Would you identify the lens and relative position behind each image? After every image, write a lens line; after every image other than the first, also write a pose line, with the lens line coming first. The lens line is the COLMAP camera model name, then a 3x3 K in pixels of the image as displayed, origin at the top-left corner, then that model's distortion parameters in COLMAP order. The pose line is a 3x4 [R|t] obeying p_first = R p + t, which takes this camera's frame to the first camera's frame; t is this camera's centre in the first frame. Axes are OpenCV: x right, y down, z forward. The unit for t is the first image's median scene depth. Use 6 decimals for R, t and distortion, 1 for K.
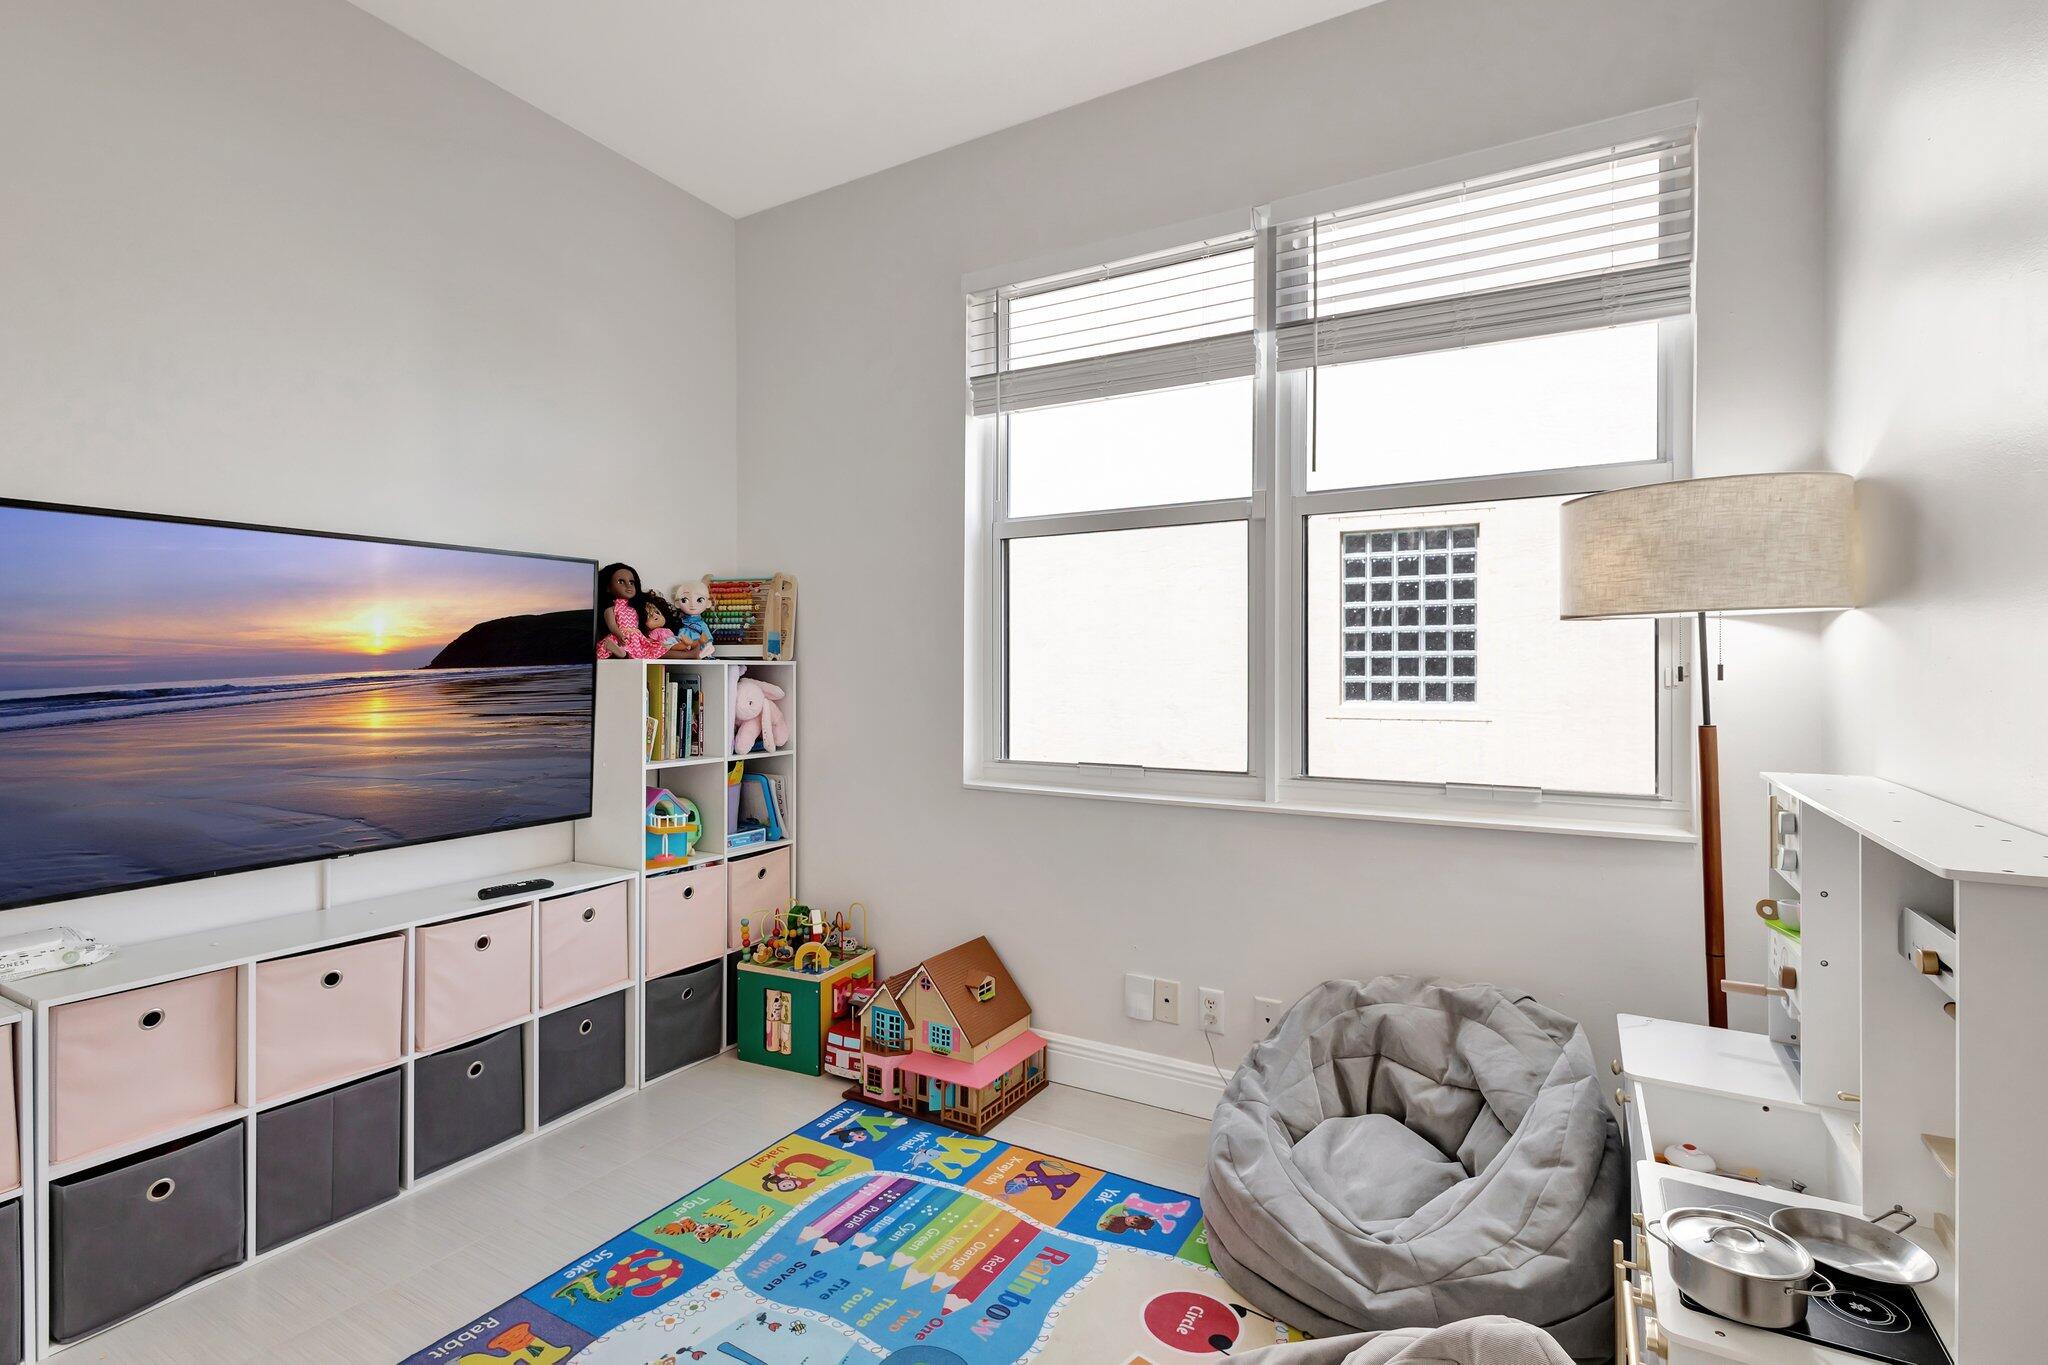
lens RADIAL K [[954.1, 0, 1022.2], [0, 954.1, 664.7], [0, 0, 1]] dist [0.002623, -0.000235]
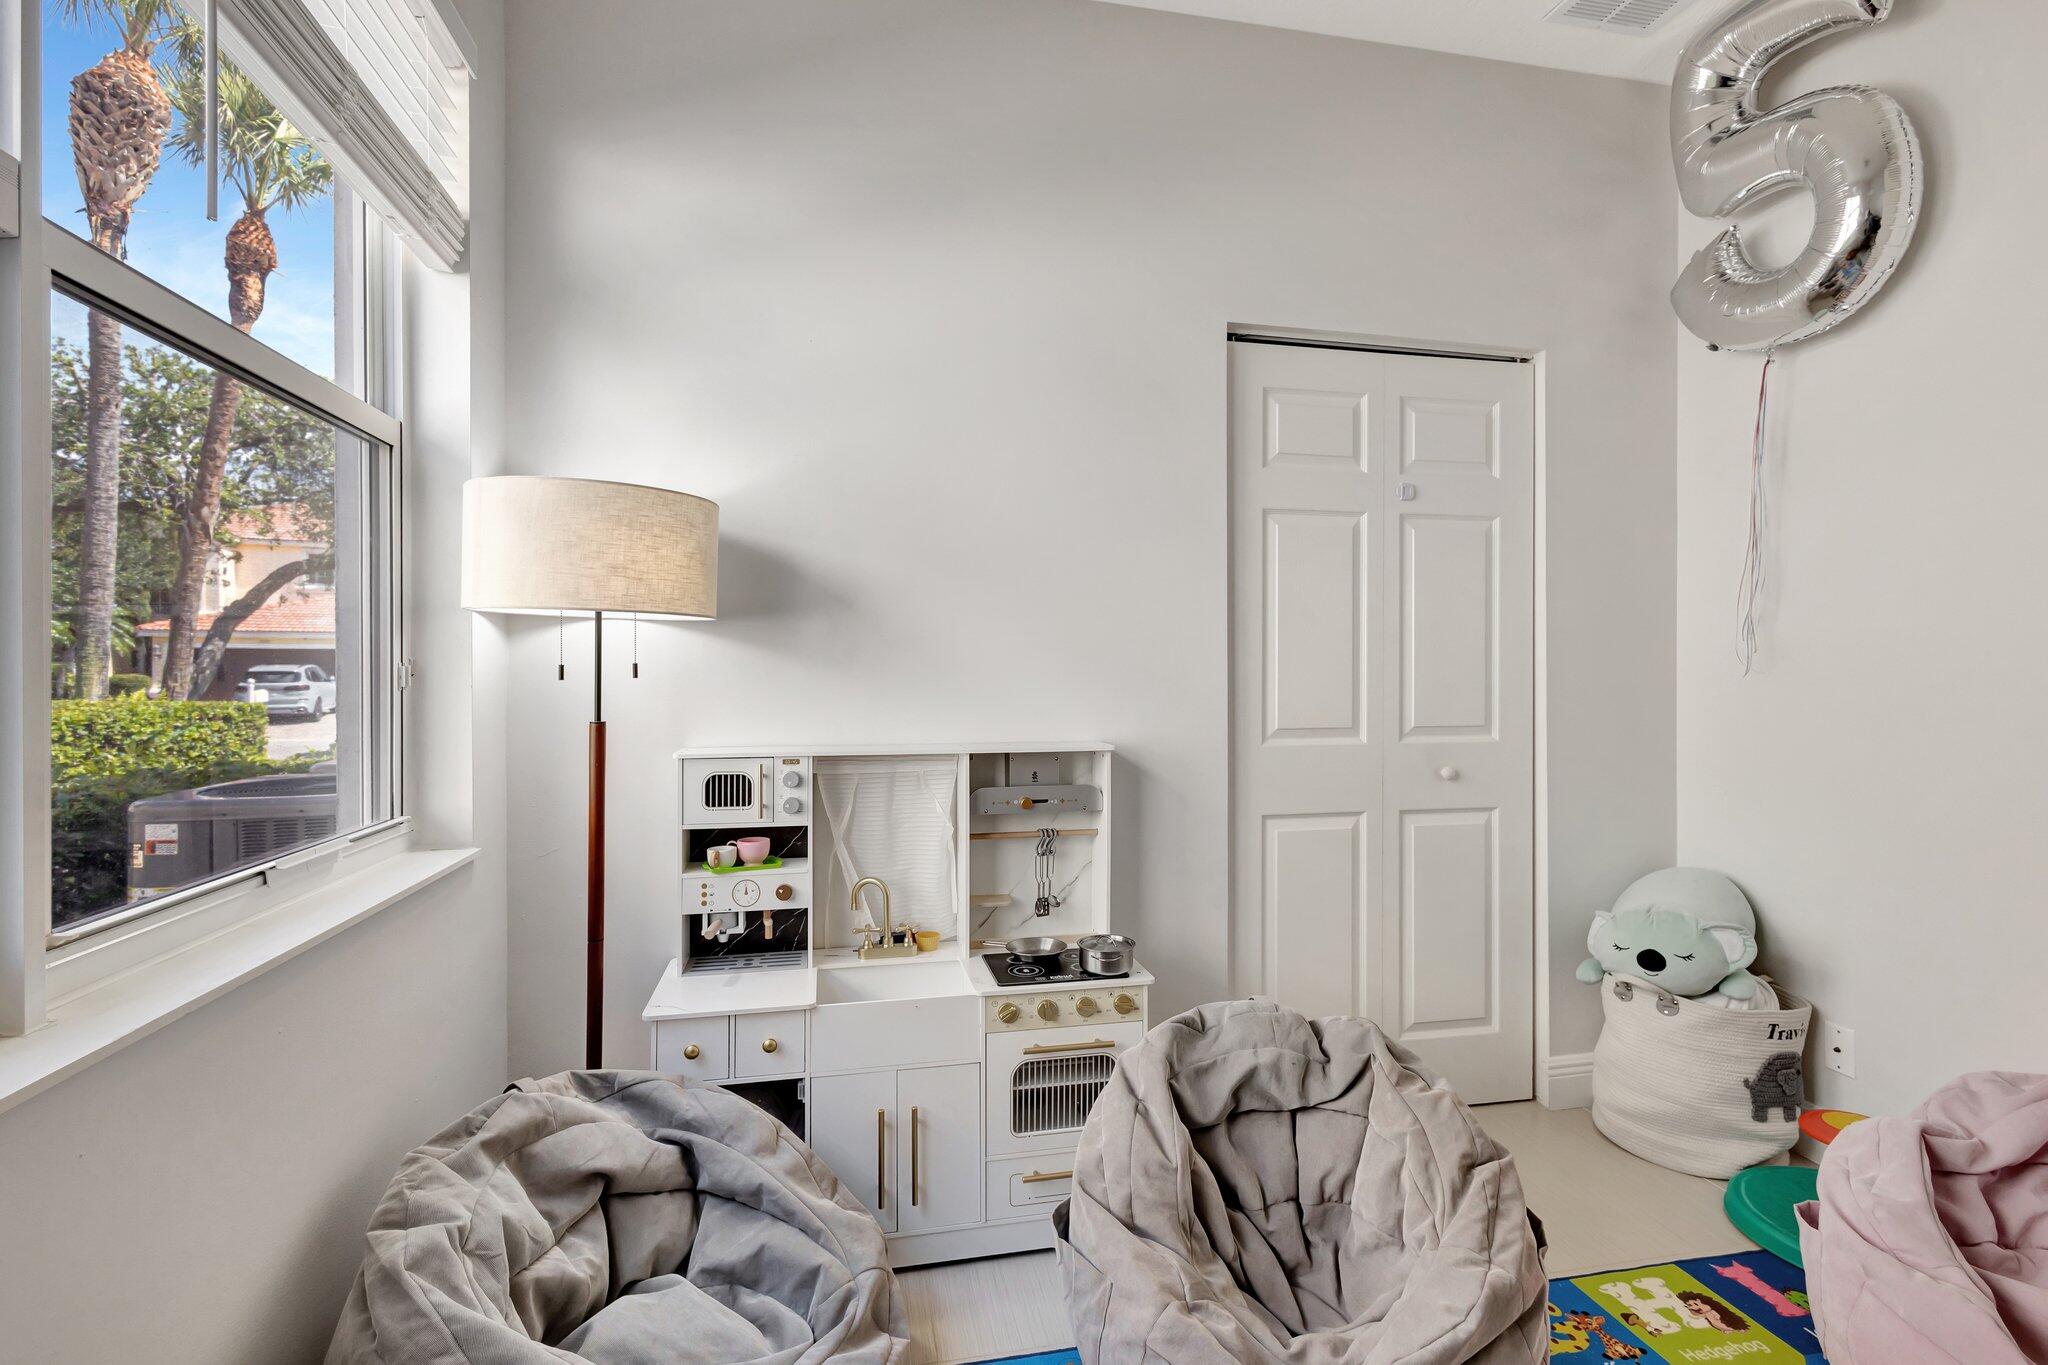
lens RADIAL K [[935.6, 0, 1022.8], [0, 935.6, 670.2], [0, 0, 1]] dist [0.003152, 0.000536]
pose [[-0.660170, -0.002485, 0.751112, -0.279725], [-0.008705, 0.999953, -0.004343, 0.006393], [-0.751066, -0.009405, -0.660160, 1.042560]]
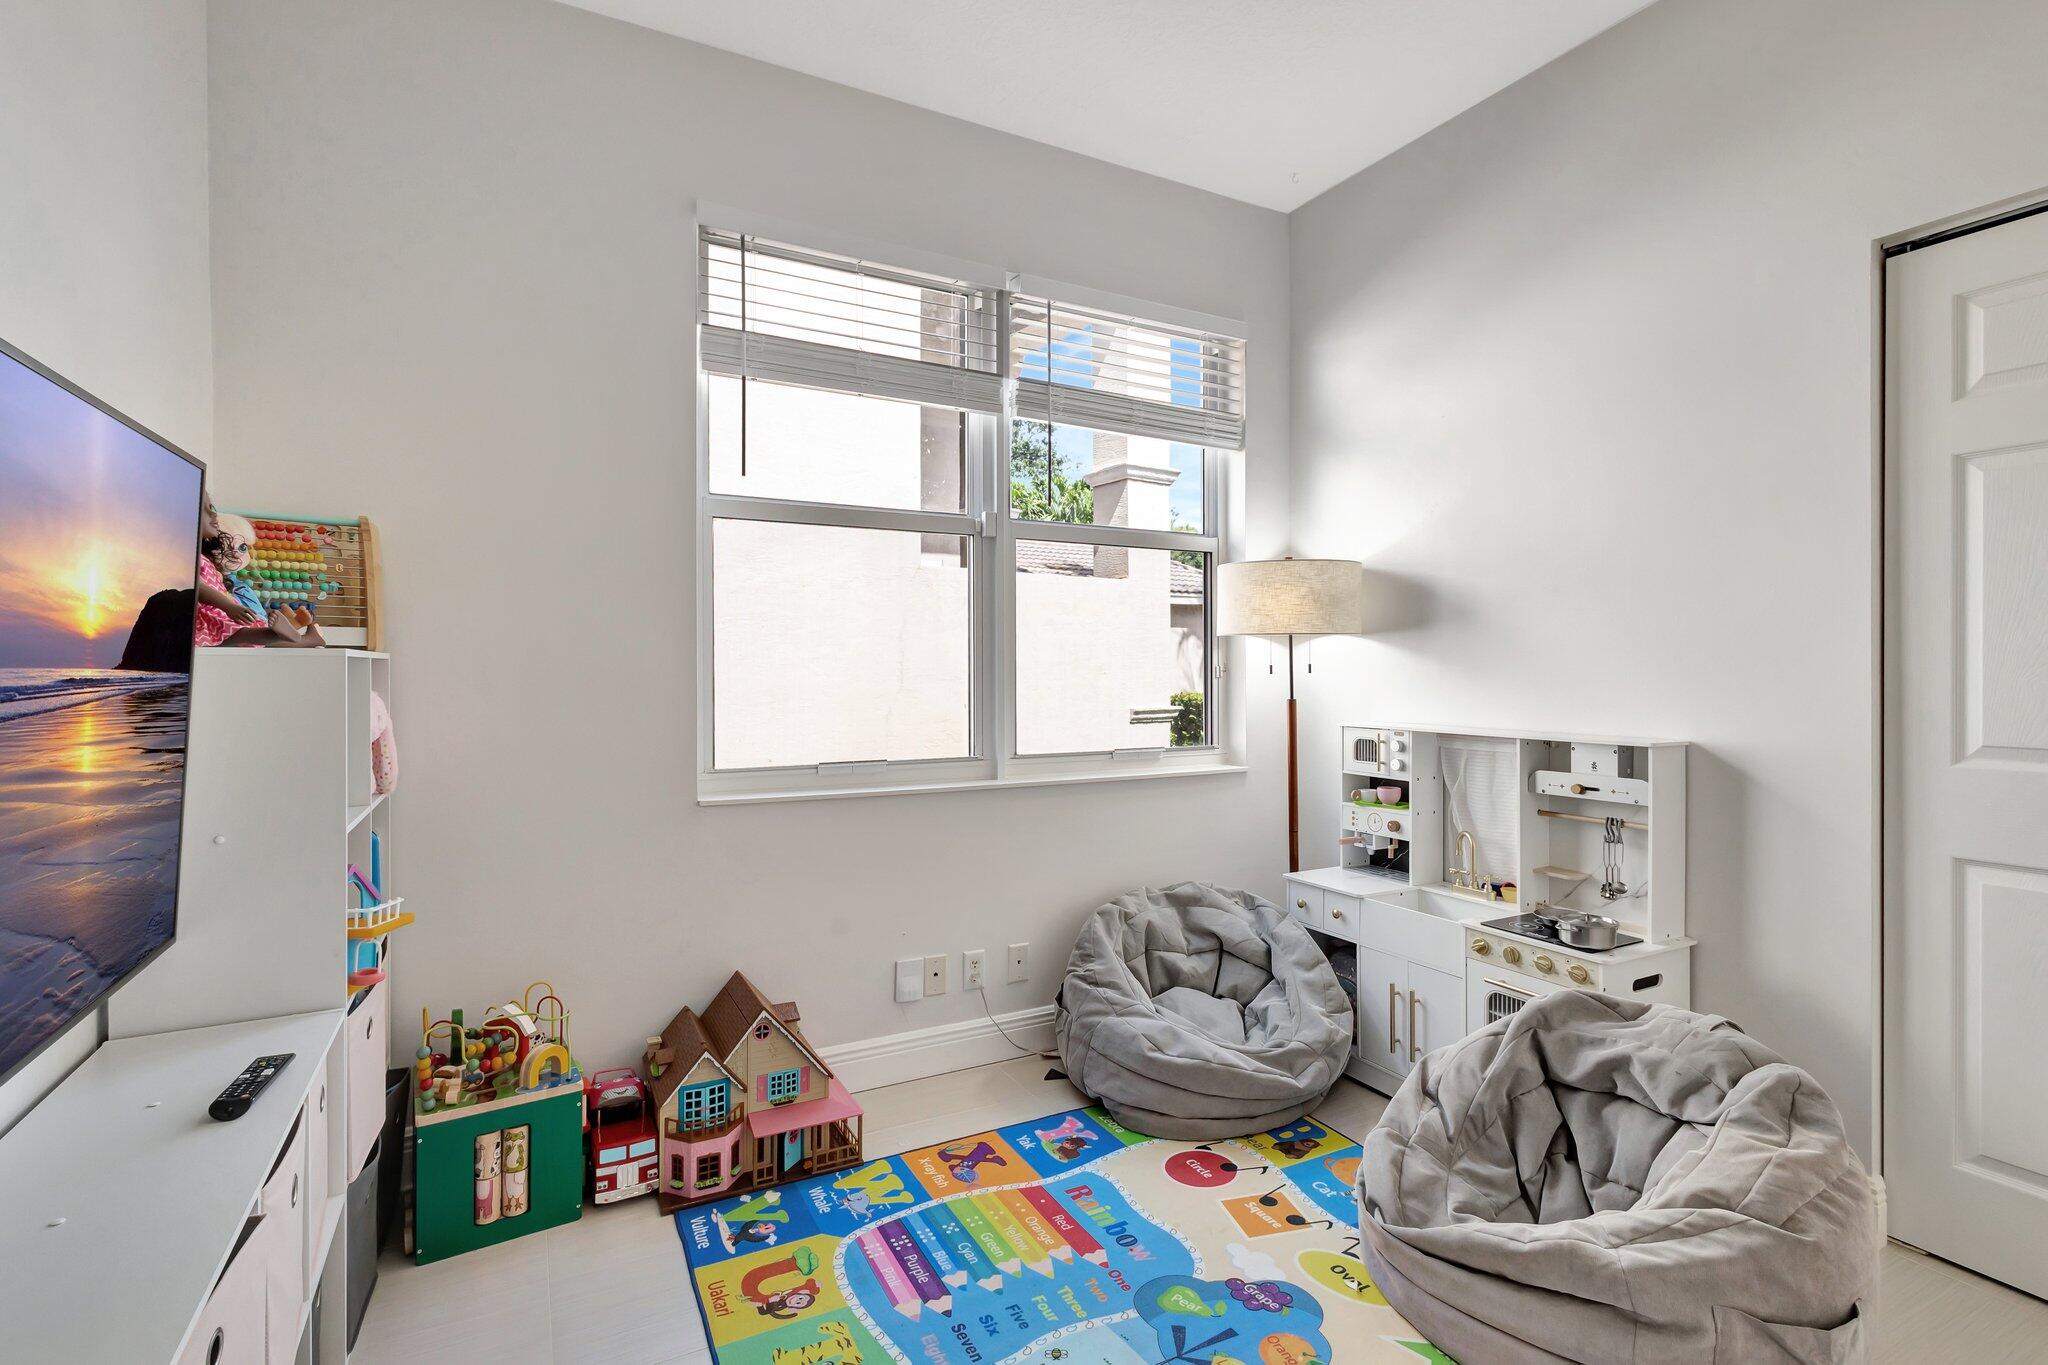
lens RADIAL K [[954.1, 0, 1022.2], [0, 954.1, 664.7], [0, 0, 1]] dist [0.002623, -0.000235]
pose [[0.536404, 0.001056, 0.843961, -0.784556], [-0.005743, 0.999981, 0.002399, 0.000109], [-0.843942, -0.006134, 0.536399, 0.382877]]
